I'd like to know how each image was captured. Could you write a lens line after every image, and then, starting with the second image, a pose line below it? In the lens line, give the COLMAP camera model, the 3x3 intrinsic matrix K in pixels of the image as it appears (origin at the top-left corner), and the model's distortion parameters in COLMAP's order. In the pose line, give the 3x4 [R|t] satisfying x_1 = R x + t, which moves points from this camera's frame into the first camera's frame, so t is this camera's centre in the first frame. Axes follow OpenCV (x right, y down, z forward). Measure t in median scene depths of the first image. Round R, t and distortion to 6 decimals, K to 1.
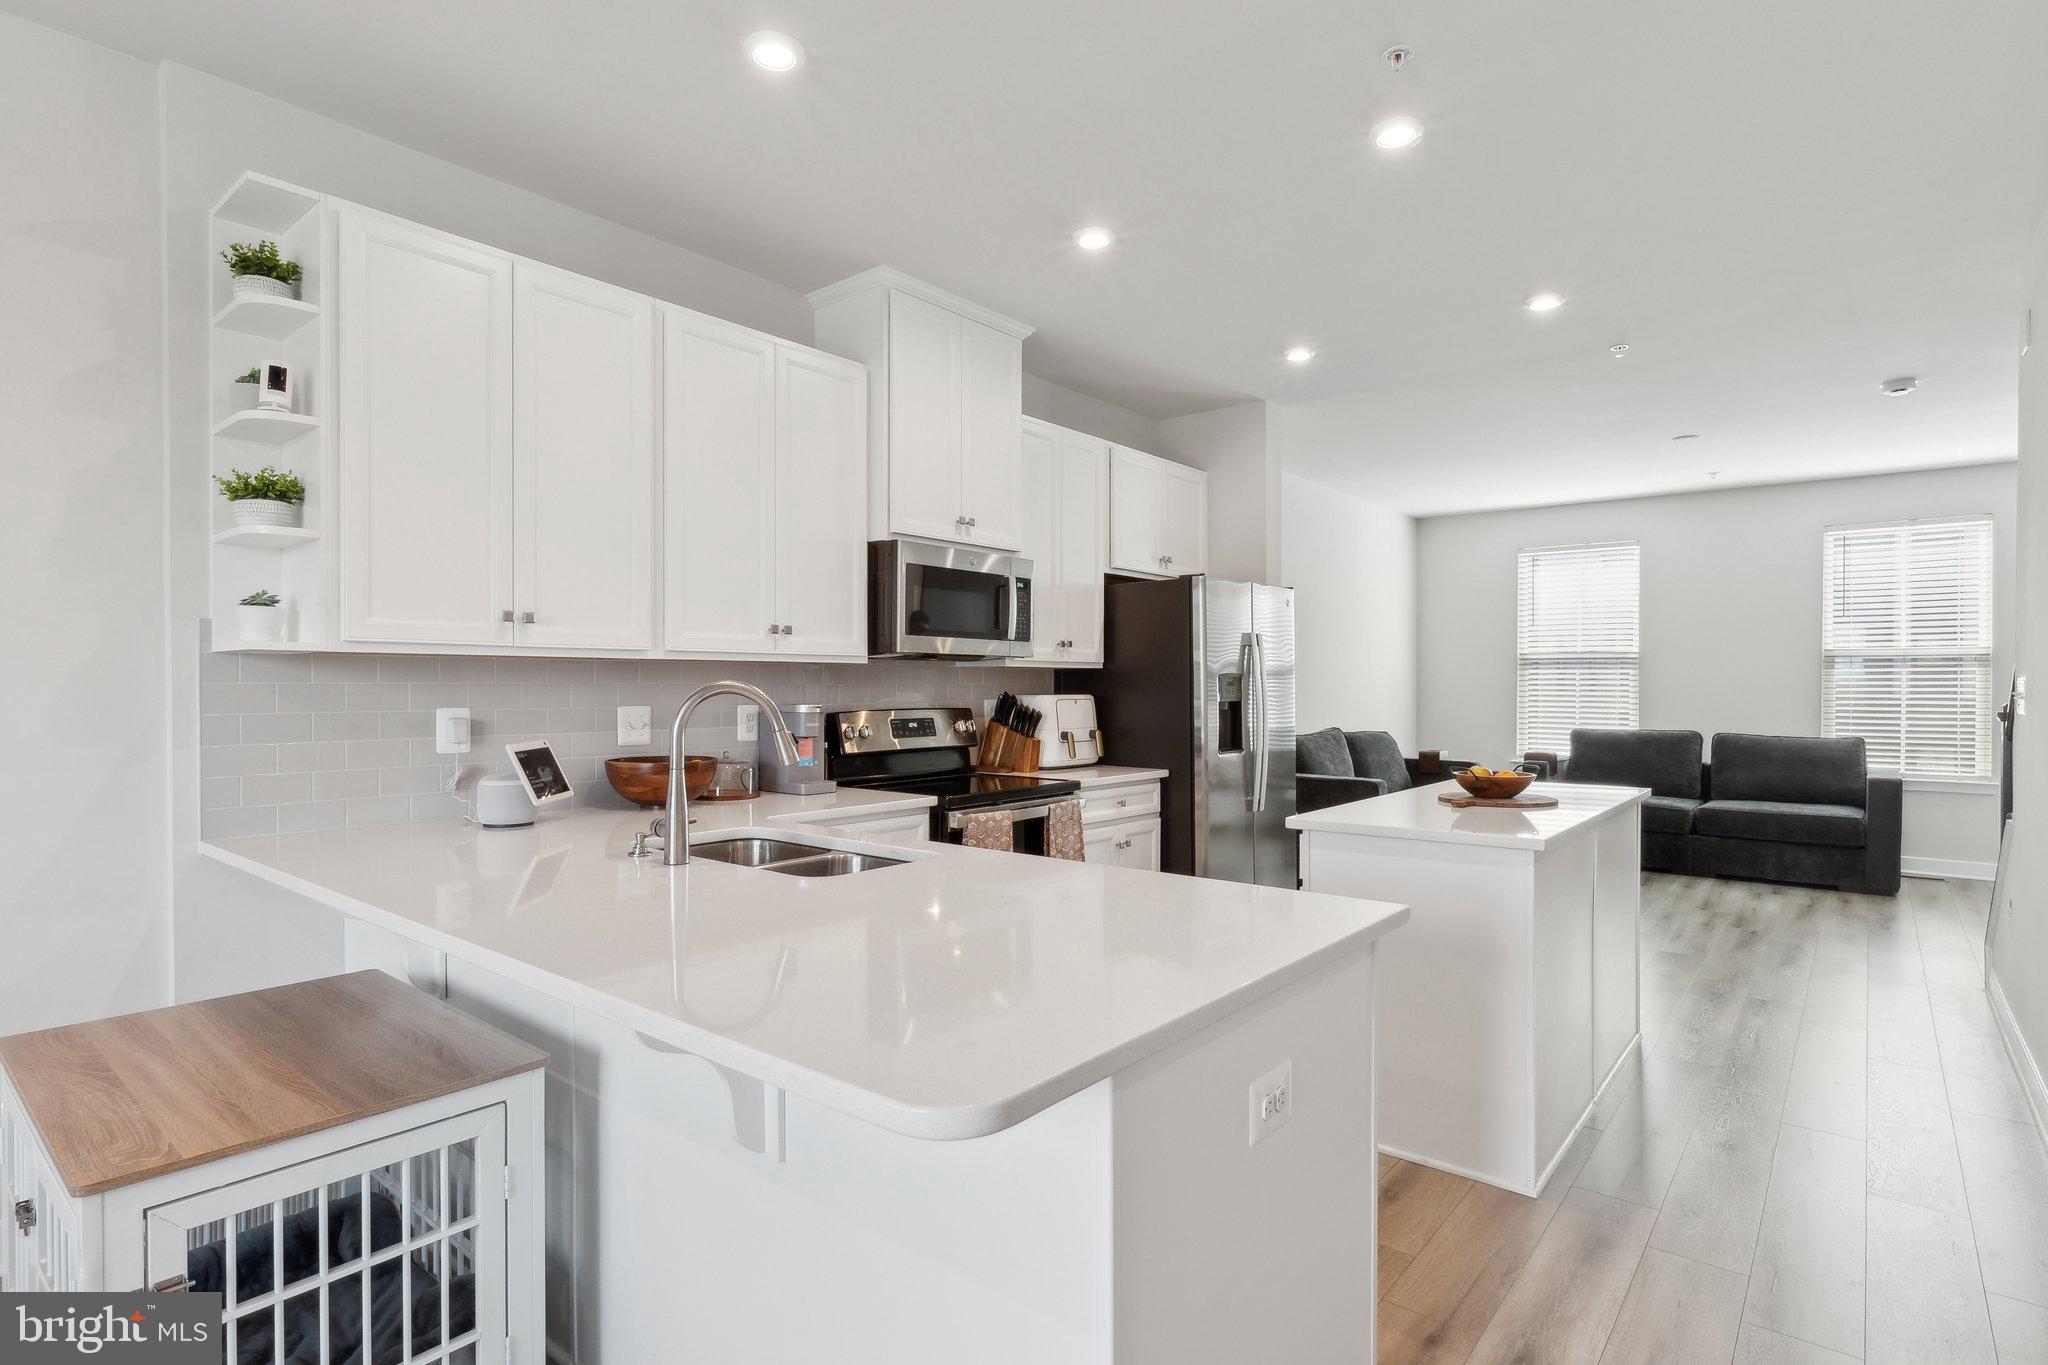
lens RADIAL K [[1020.0, 0, 1022.5], [0, 1020.0, 693.5], [0, 0, 1]] dist [-0.002937, -0.000800]
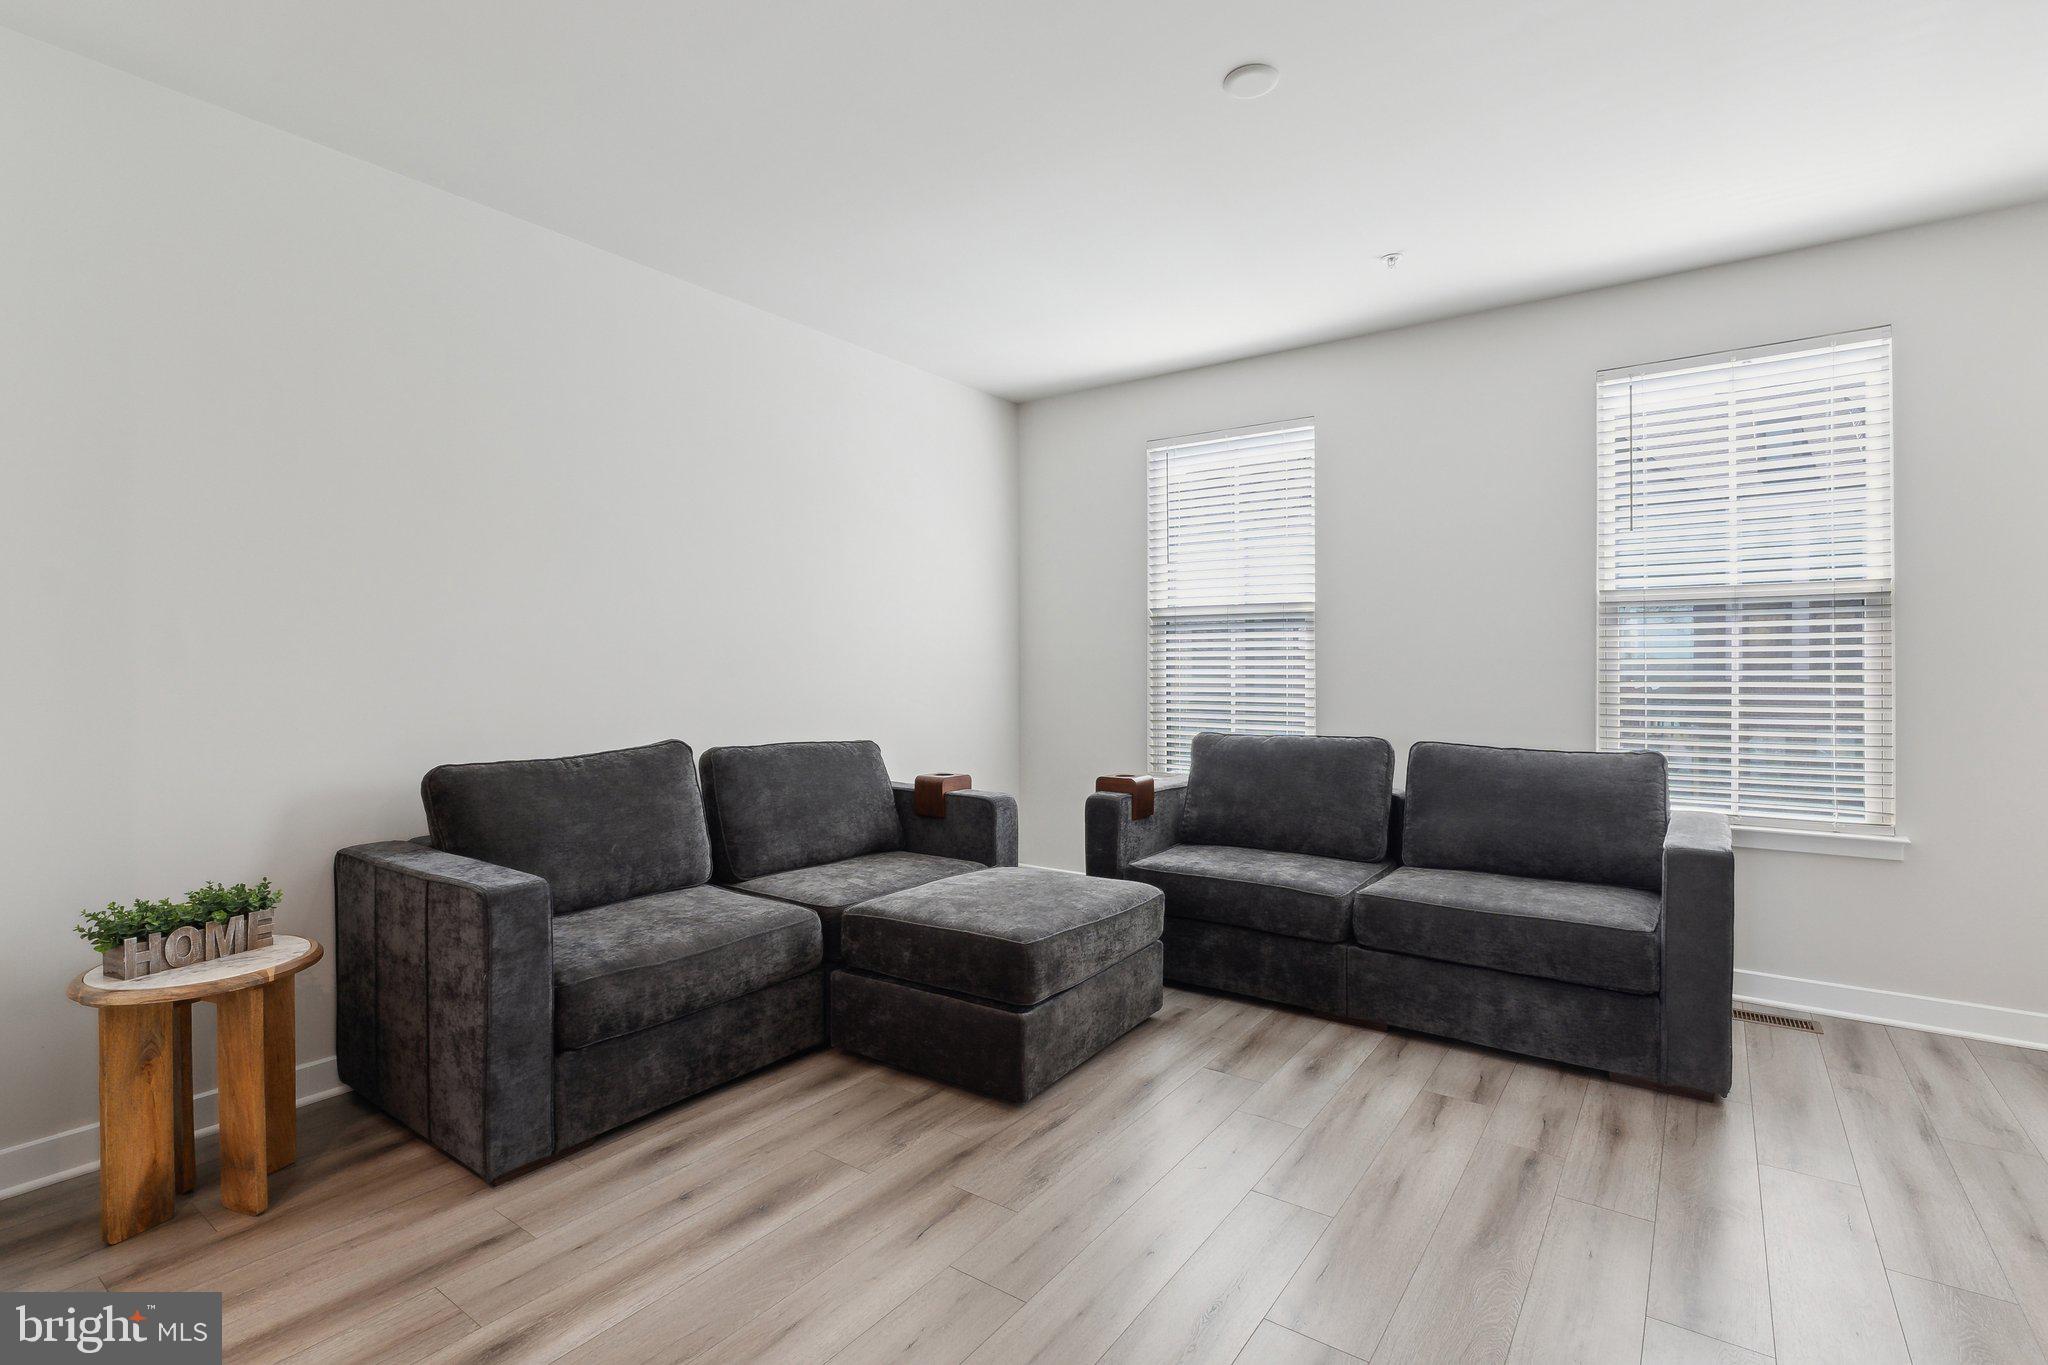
lens RADIAL K [[943.9, 0, 1026.8], [0, 943.9, 670.9], [0, 0, 1]] dist [-0.003833, -0.000518]
pose [[0.997808, -0.003438, 0.066083, 0.454062], [0.004082, 0.999946, -0.009609, 0.004711], [-0.066046, 0.009858, 0.997768, 0.521818]]
